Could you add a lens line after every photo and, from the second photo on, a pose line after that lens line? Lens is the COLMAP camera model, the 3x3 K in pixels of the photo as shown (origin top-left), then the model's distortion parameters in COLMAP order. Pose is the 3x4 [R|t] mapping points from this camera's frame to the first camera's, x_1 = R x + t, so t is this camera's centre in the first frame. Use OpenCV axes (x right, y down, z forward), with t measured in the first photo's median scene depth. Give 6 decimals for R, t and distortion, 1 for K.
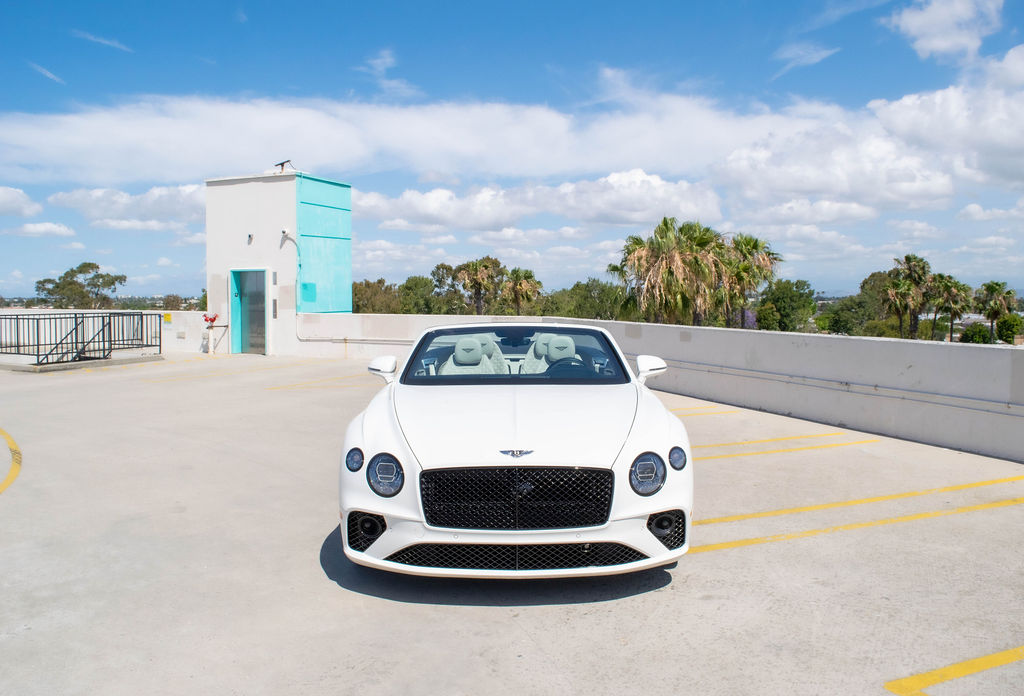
lens RADIAL K [[808.1, 0, 592.1], [0, 808.1, 347.4], [0, 0, 1]] dist [0.001303, -0.005550]
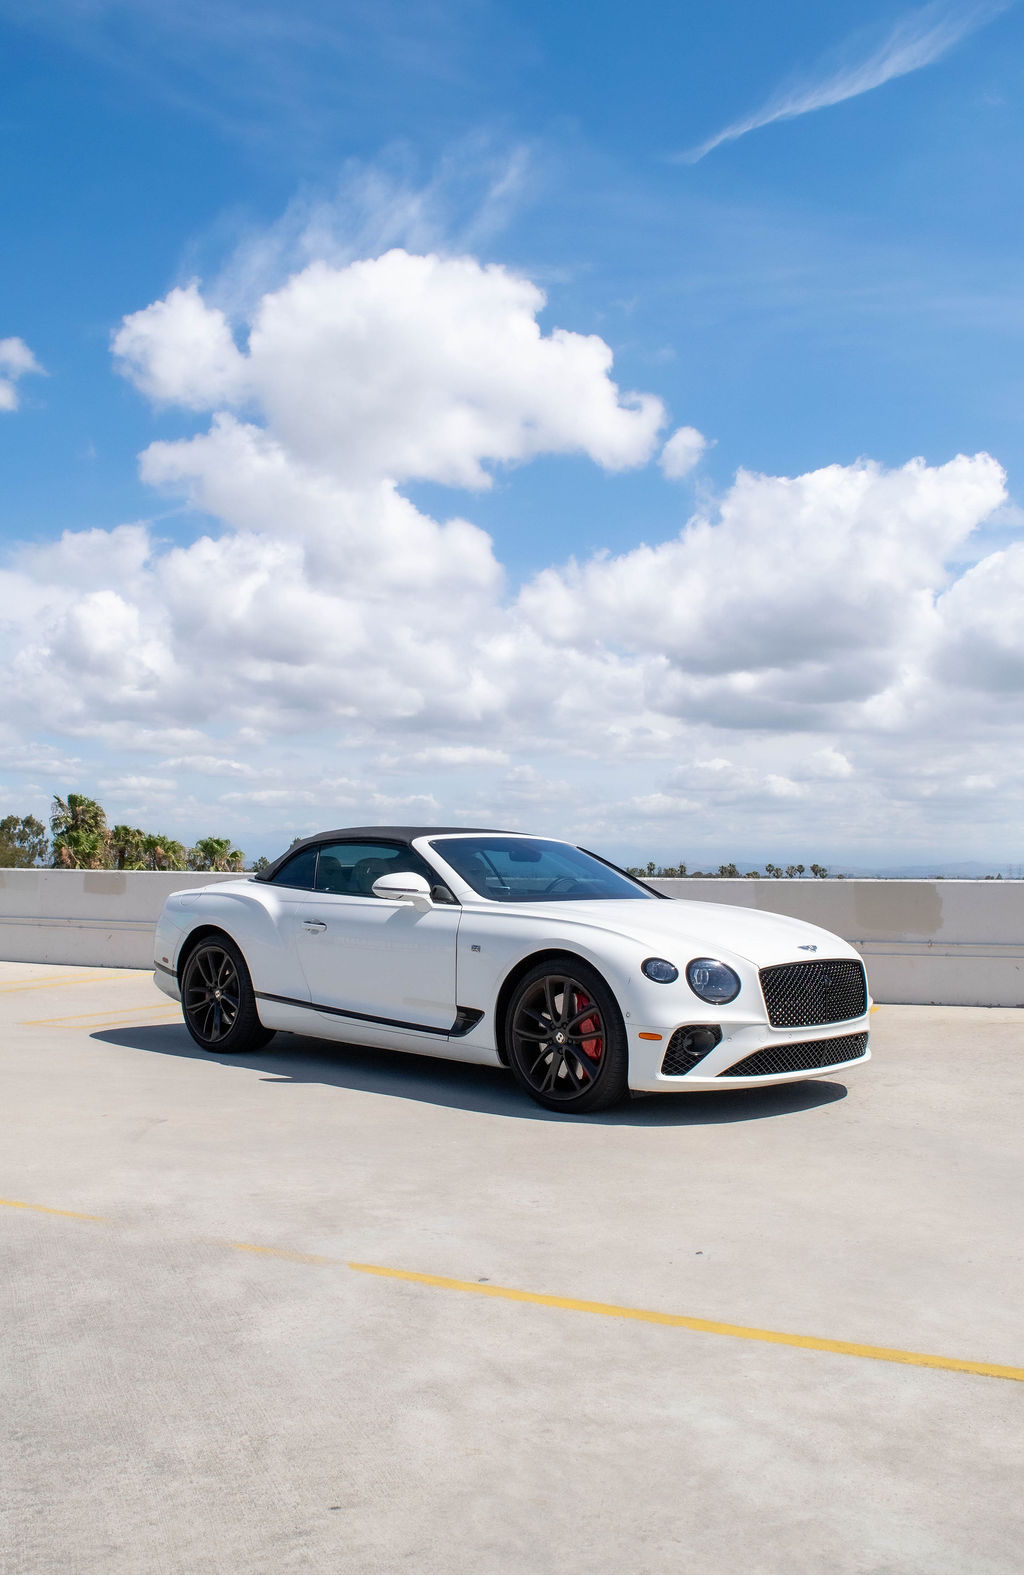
lens RADIAL K [[1340.4, 0, 512.0], [0, 1340.4, 787.5], [0, 0, 1]] dist [-0.076962, 0.000629]
pose [[0.735476, 0.045461, 0.676024, -1.406518], [0.036671, 0.993613, -0.106713, 0.093980], [-0.676558, 0.103276, 0.729111, 0.052016]]
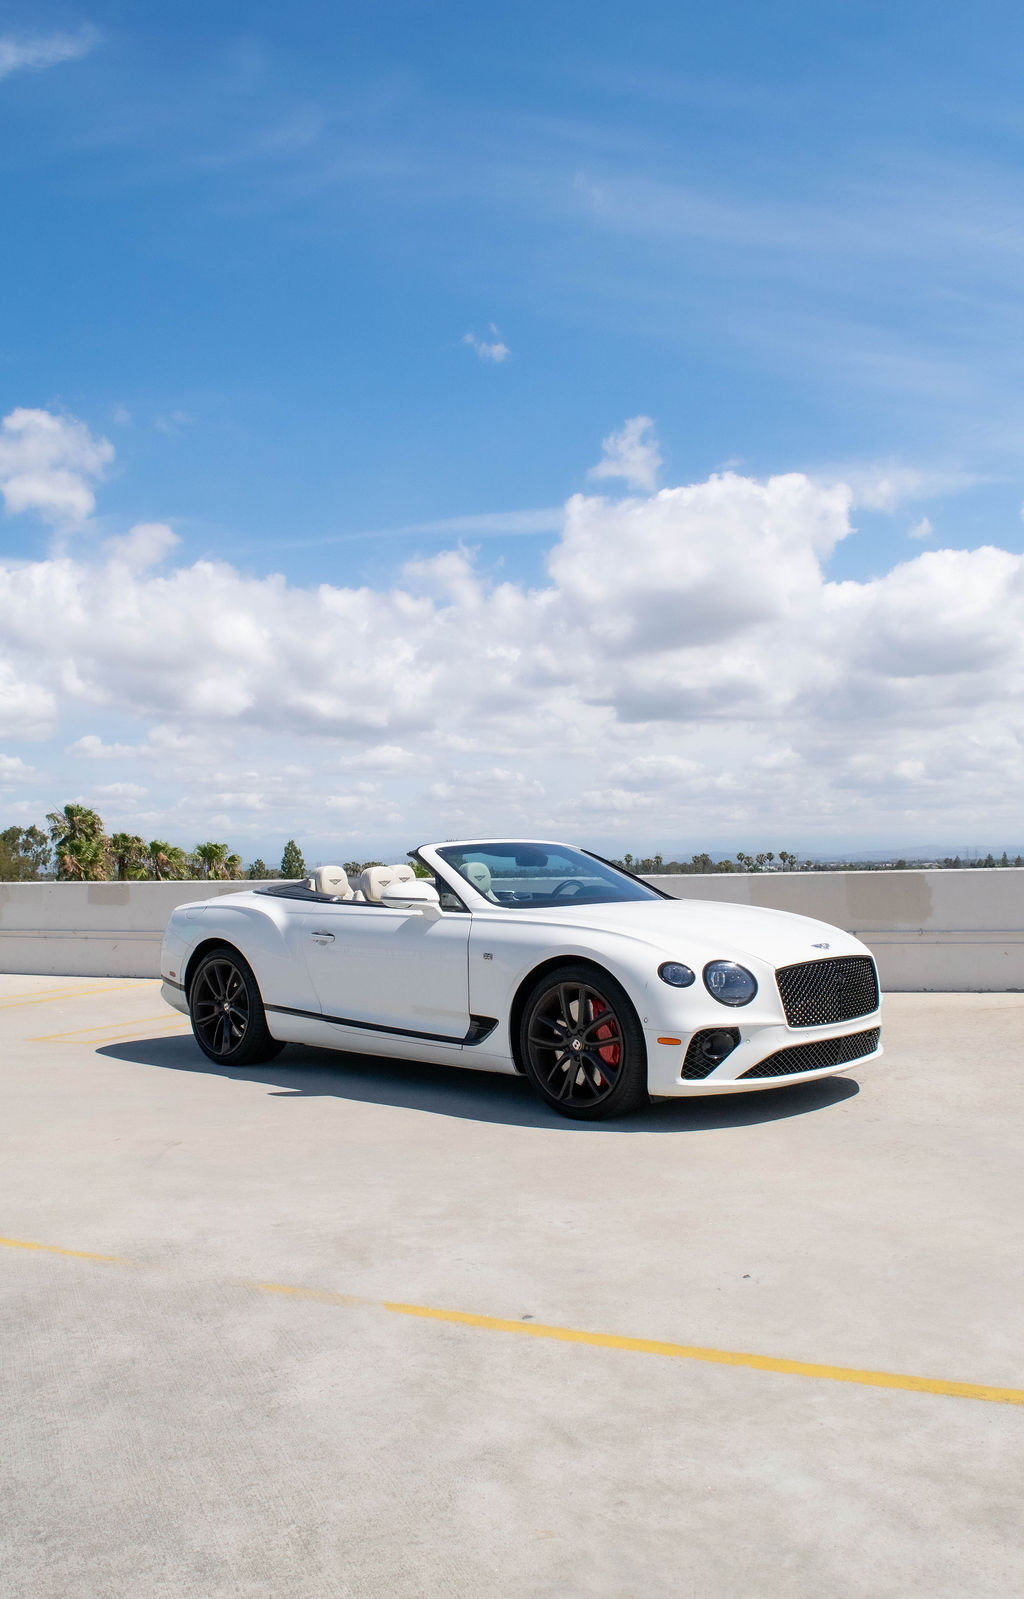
lens RADIAL K [[1276.1, 0, 537.7], [0, 1276.1, 801.6], [0, 0, 1]] dist [-0.087154, 0.013506]
pose [[0.713094, 0.017100, 0.700859, -1.369647], [0.066930, 0.993476, -0.092337, 0.073704], [-0.697866, 0.112754, 0.707298, 0.135400]]
